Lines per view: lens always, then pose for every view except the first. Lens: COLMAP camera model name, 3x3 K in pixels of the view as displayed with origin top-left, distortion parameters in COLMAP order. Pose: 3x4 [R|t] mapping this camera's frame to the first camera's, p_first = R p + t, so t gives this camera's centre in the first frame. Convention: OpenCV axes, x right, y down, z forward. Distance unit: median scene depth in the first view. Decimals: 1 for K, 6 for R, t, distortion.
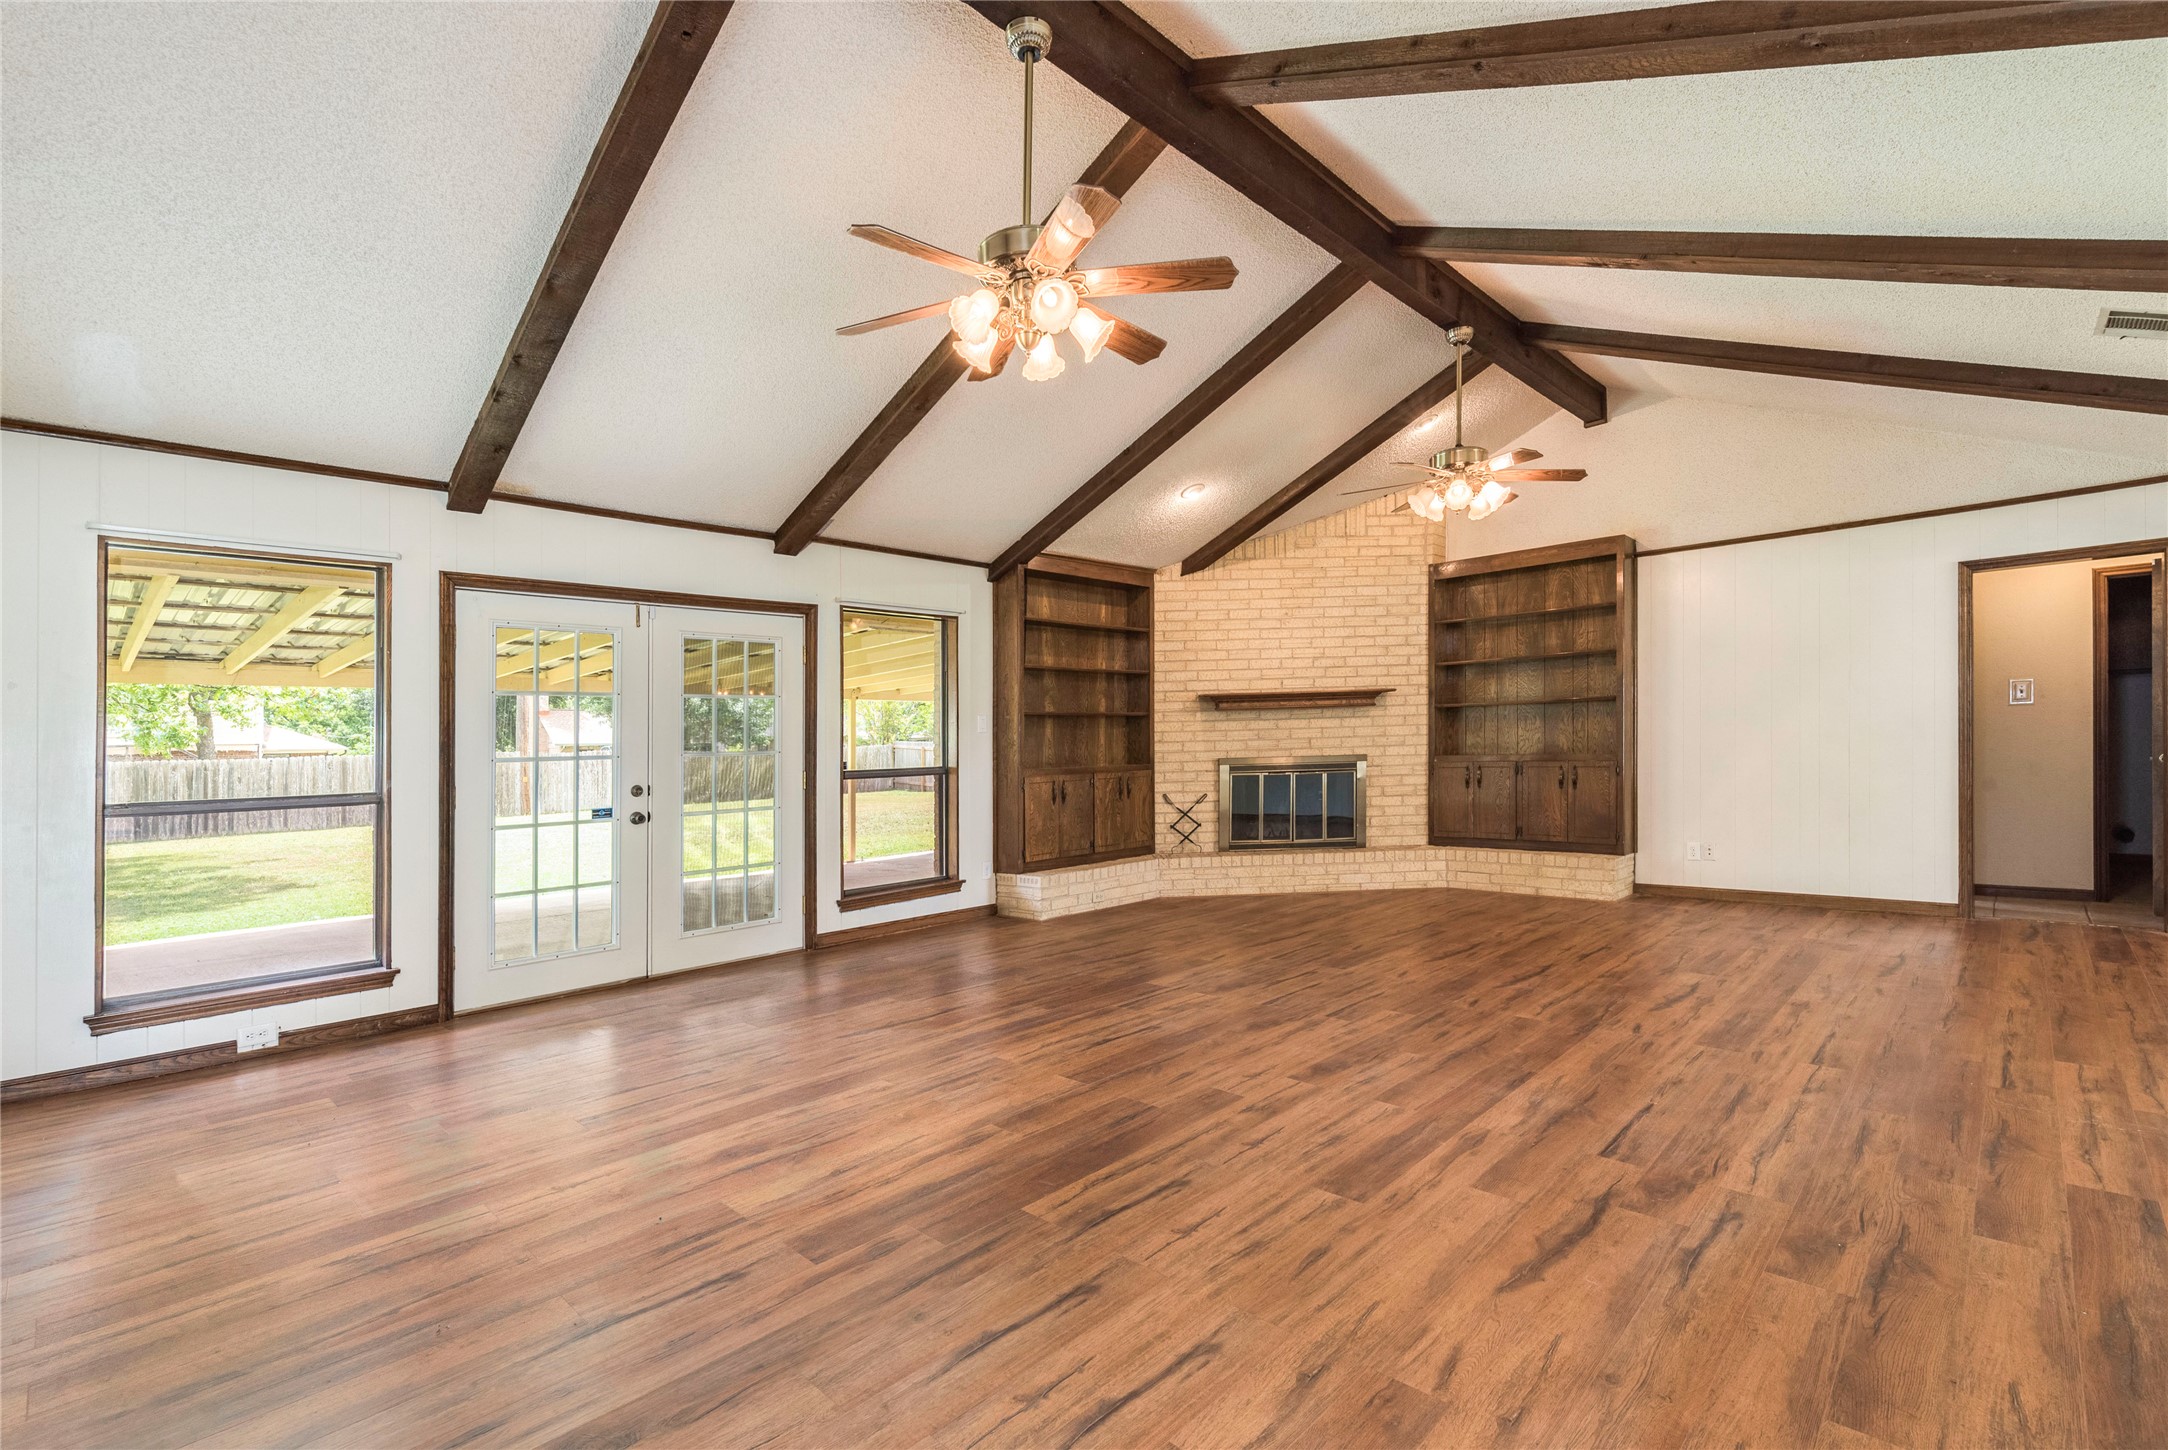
lens RADIAL K [[975.3, 0, 1082.4], [0, 975.3, 683.9], [0, 0, 1]] dist [0.000386, 0.001381]
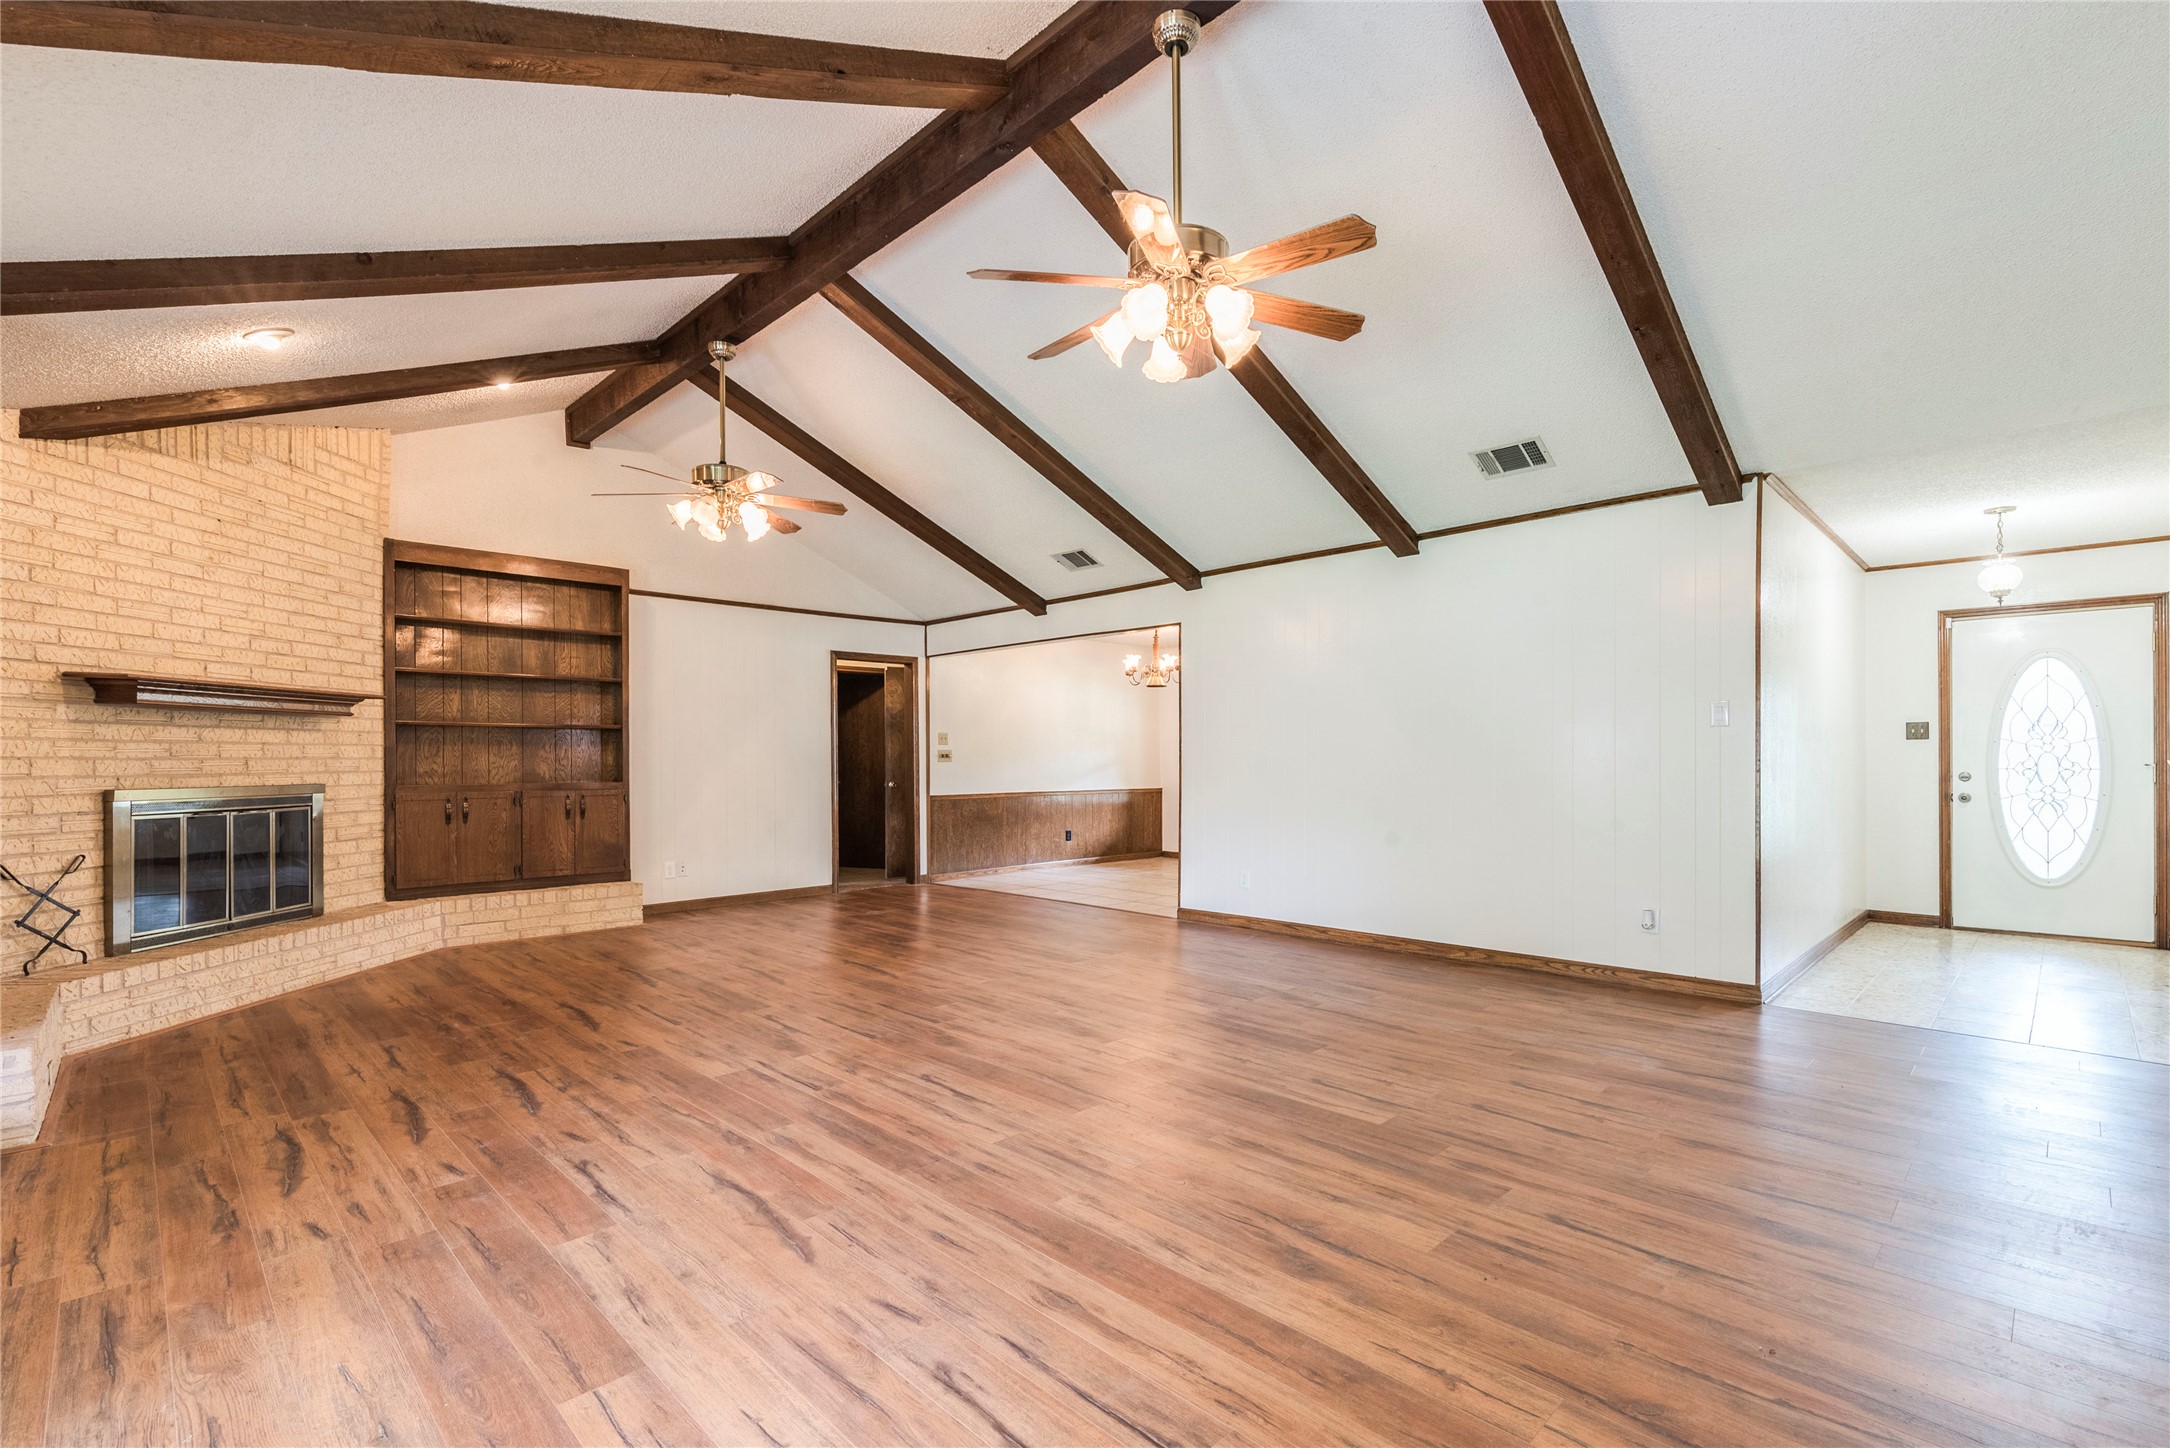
lens RADIAL K [[976.2, 0, 1117.4], [0, 976.2, 736.3], [0, 0, 1]] dist [0.000386, 0.001381]
pose [[0.009906, 0.052389, 0.998578, -0.439235], [-0.059897, 0.996865, -0.051704, 0.042555], [-0.998155, -0.059300, 0.013013, 0.443318]]
